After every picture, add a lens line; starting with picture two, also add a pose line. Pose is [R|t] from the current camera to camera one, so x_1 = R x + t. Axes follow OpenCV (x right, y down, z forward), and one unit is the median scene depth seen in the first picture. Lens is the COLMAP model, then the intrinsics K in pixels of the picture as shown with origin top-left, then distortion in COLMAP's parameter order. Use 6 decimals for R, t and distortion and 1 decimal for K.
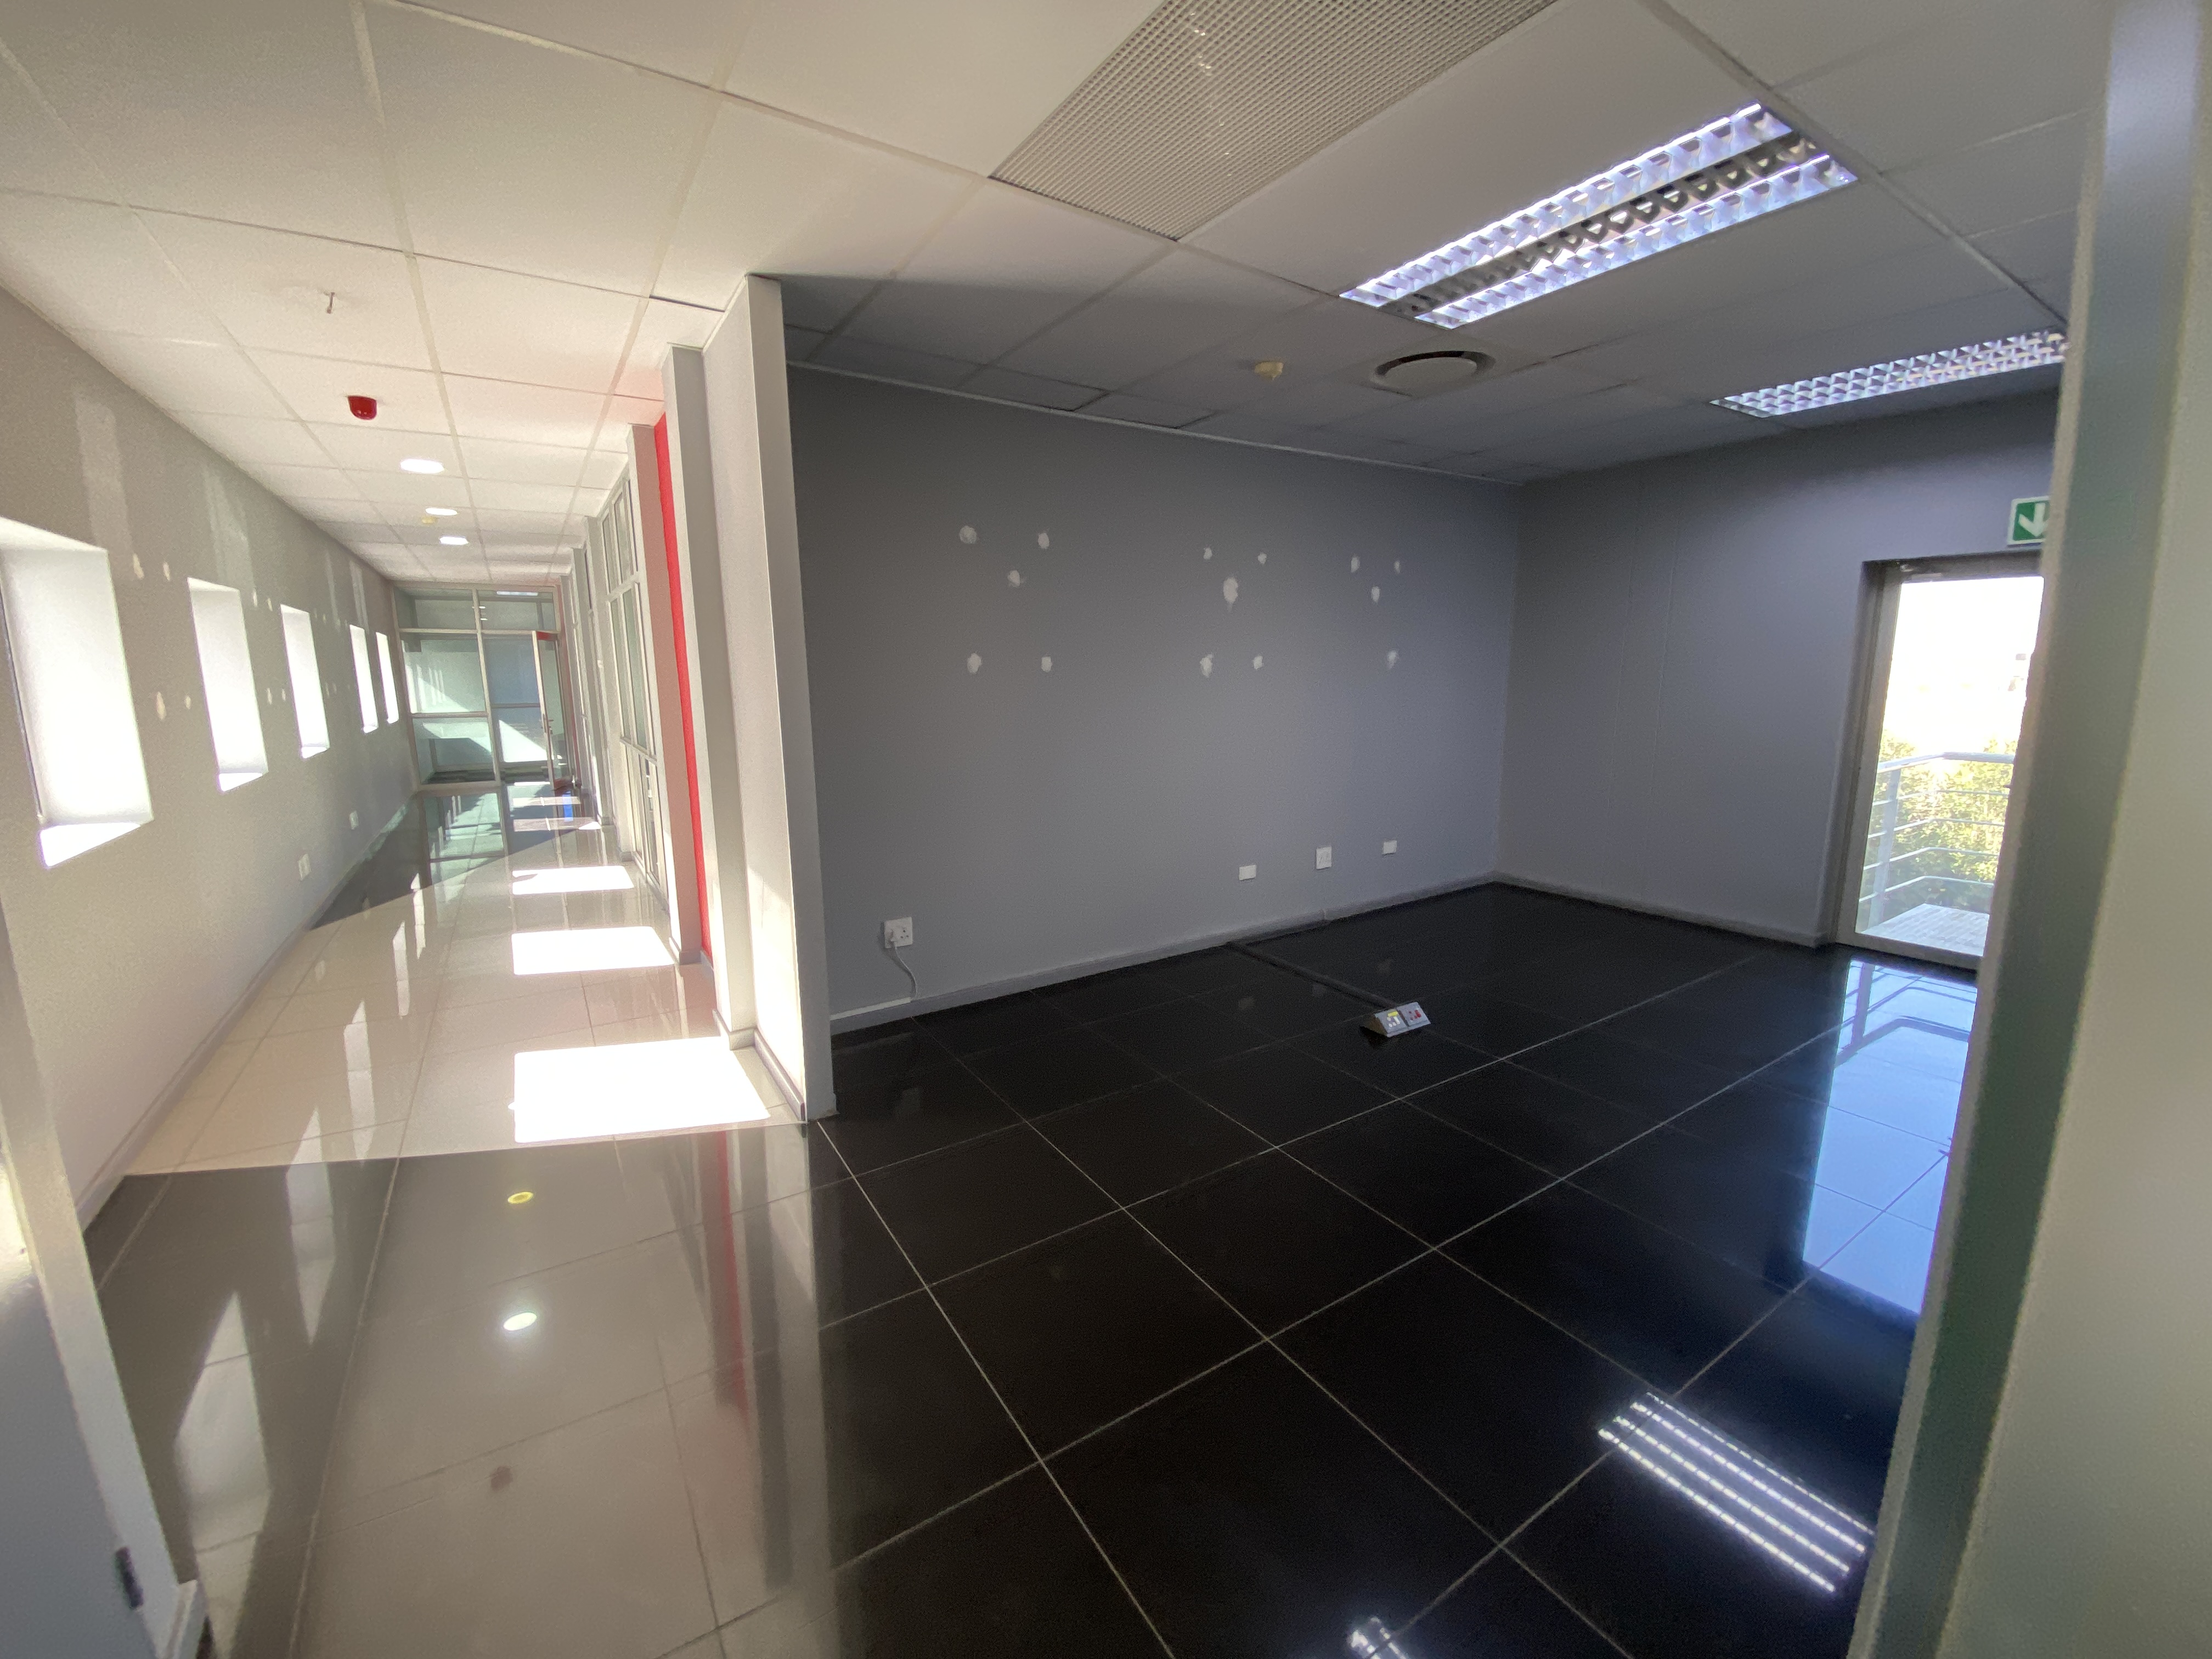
lens RADIAL K [[883.0, 0, 1106.0], [0, 883.0, 829.5], [0, 0, 1]] dist [-0.001581, -0.011528]
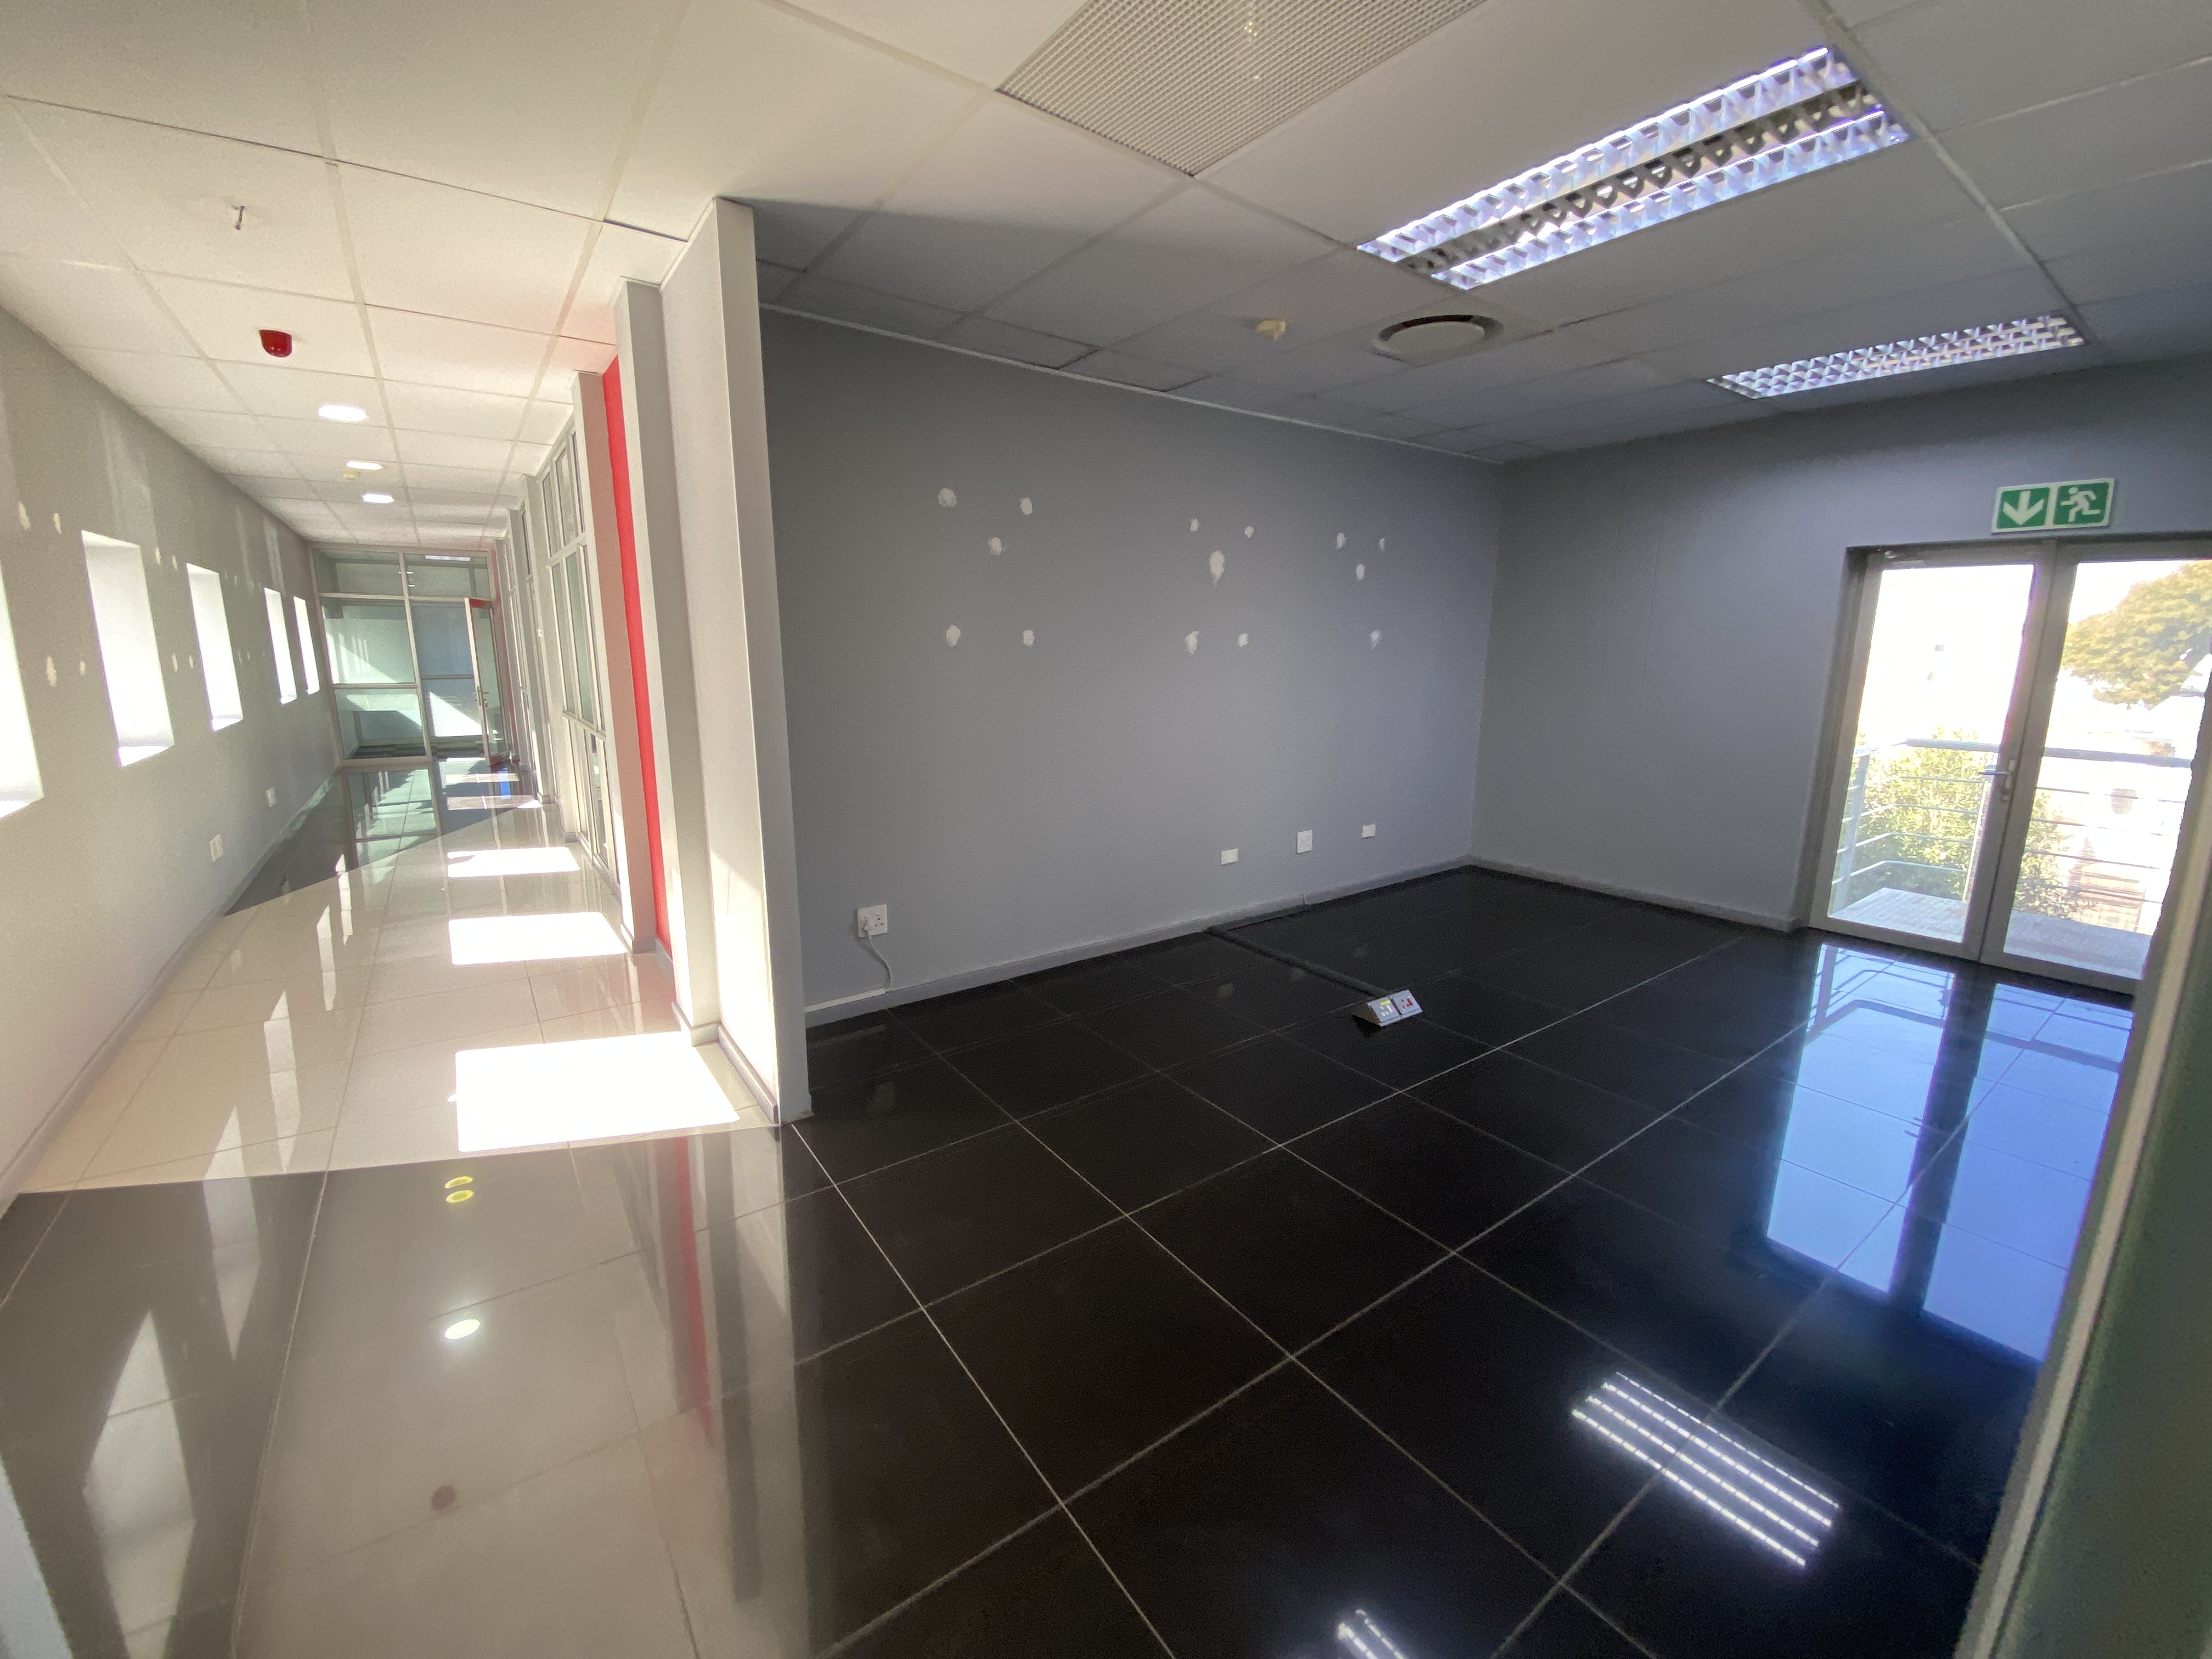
lens RADIAL K [[885.4, 0, 1106.0], [0, 885.4, 829.5], [0, 0, 1]] dist [0.000572, -0.013039]
pose [[0.998692, 0.003180, 0.051040, -0.027172], [-0.004347, 0.999732, 0.022760, -0.002876], [-0.050954, -0.022952, 0.998437, 0.032960]]
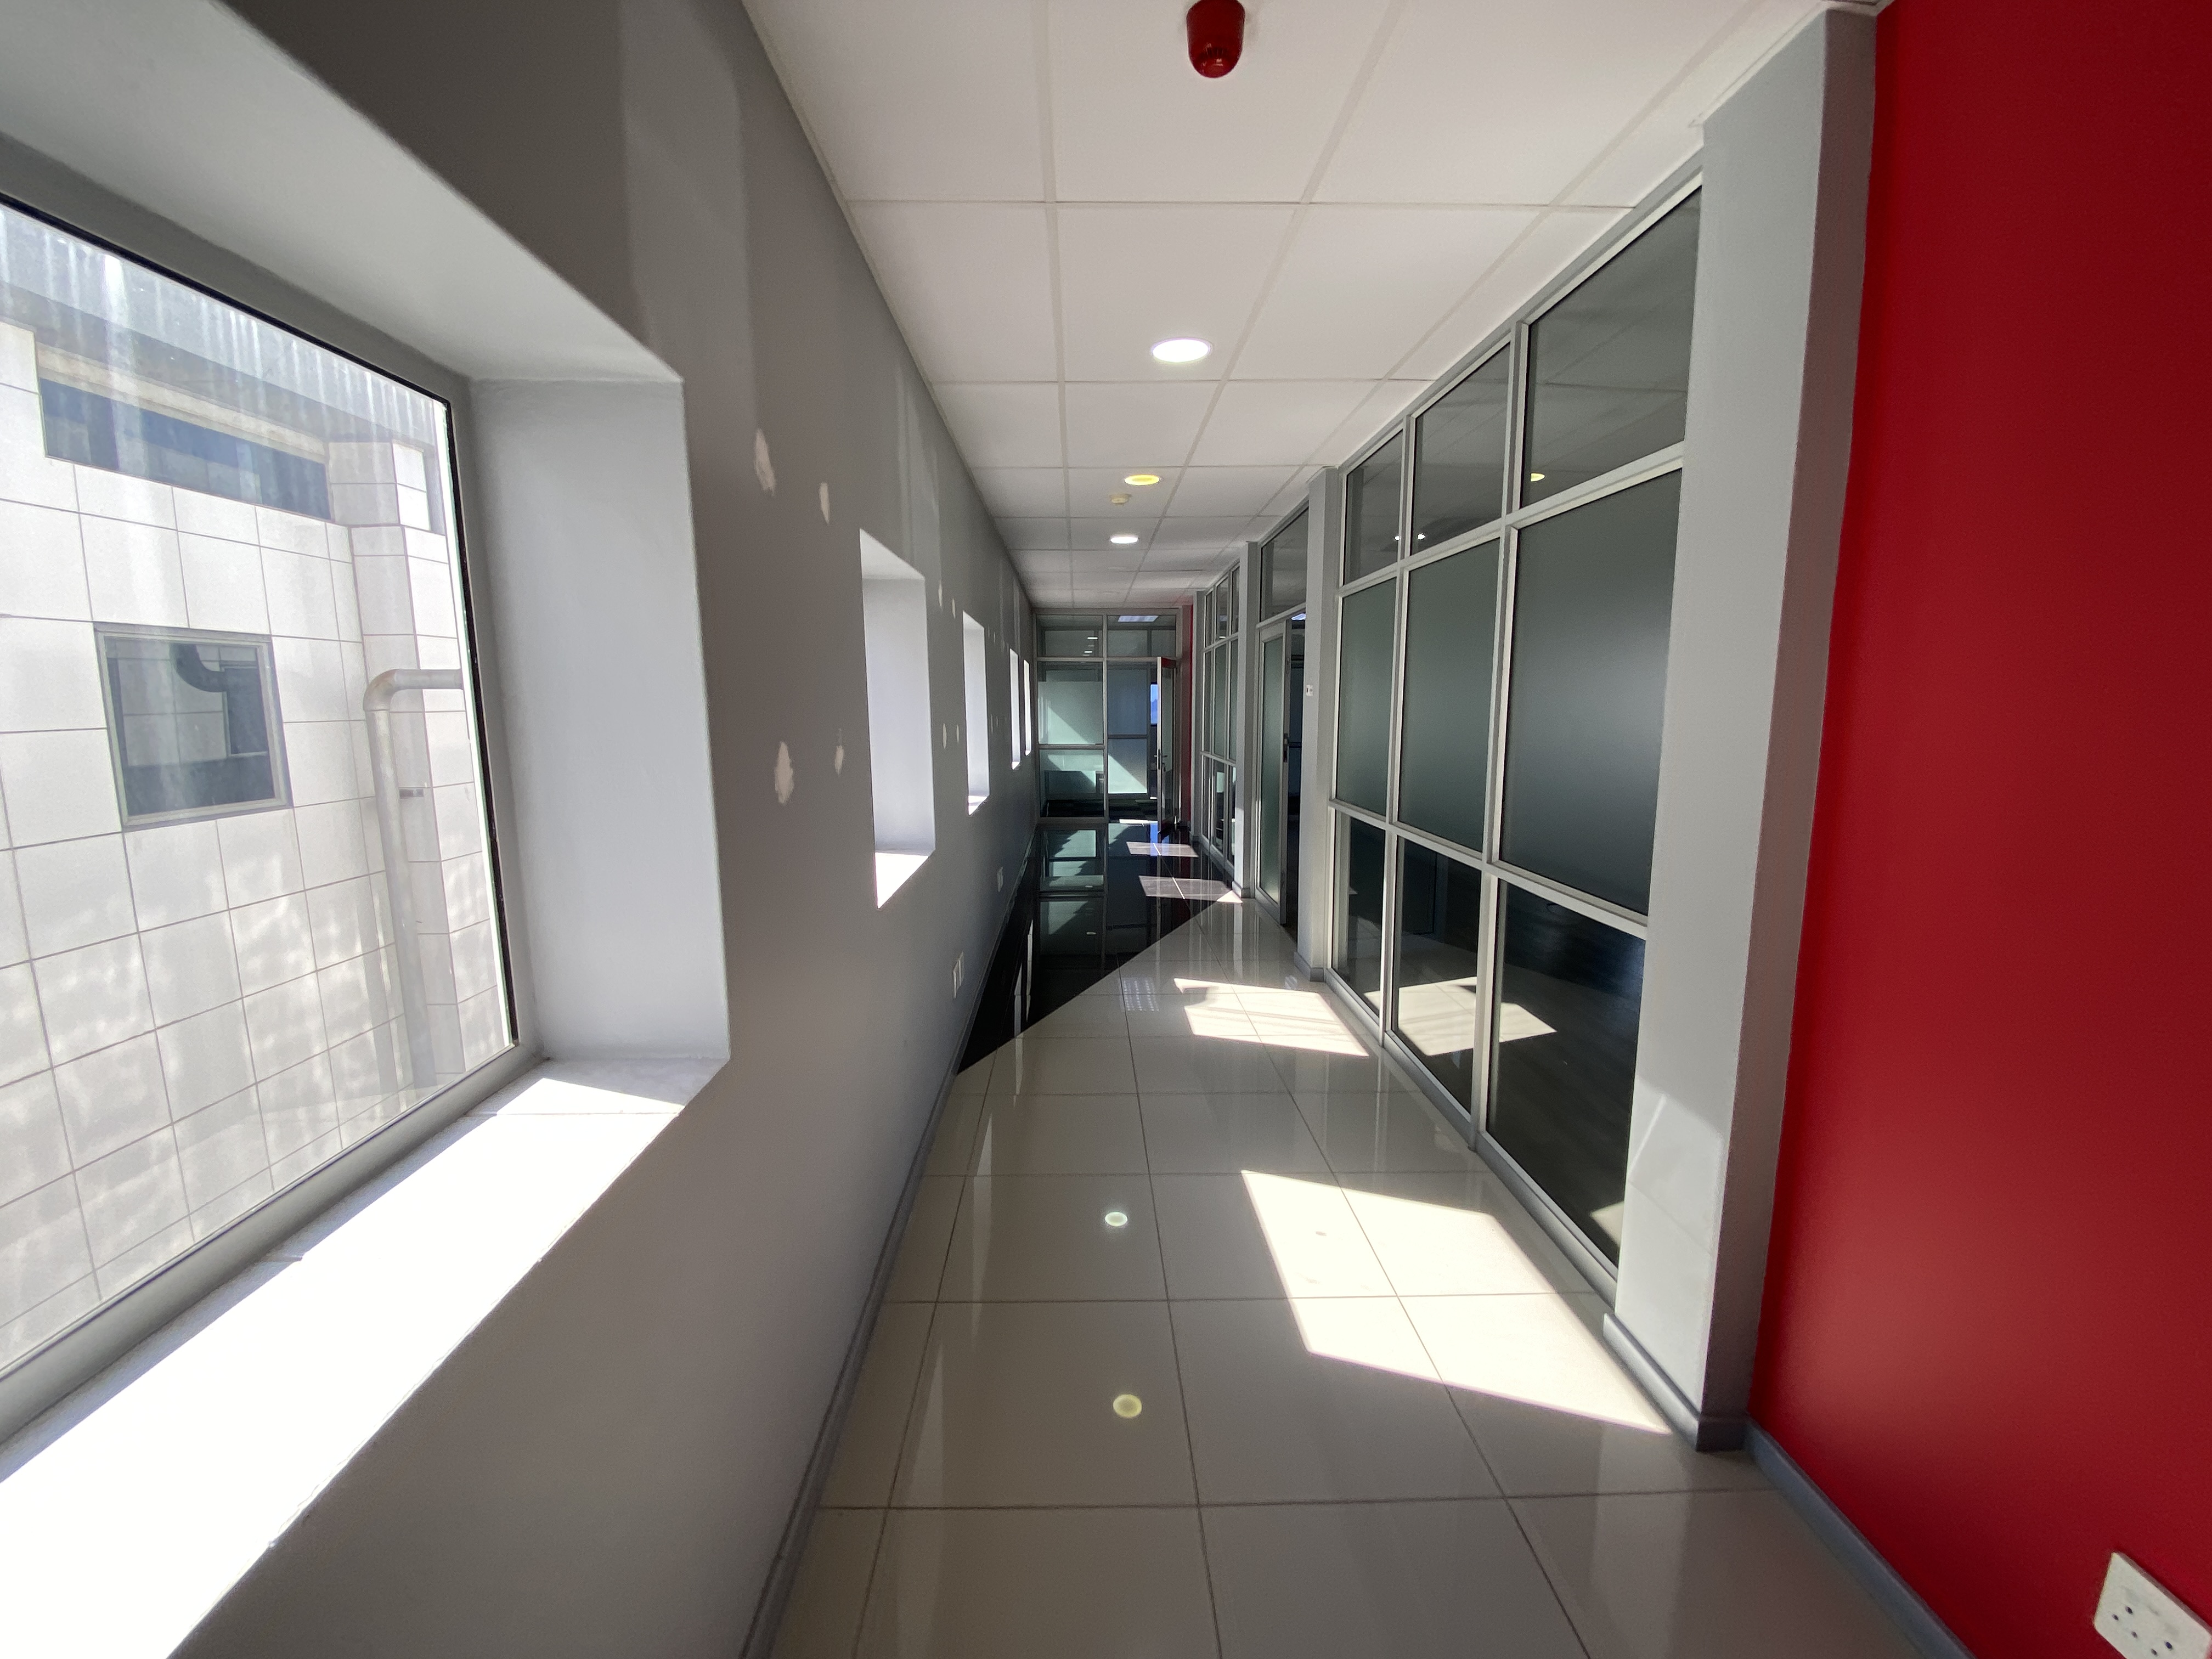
lens RADIAL K [[885.4, 0, 1106.0], [0, 885.4, 829.5], [0, 0, 1]] dist [0.000572, -0.013039]
pose [[0.850312, 0.071373, -0.521417, -0.512024], [-0.087820, 0.996113, -0.006865, -0.092171], [0.518900, 0.051628, 0.853274, 0.504337]]
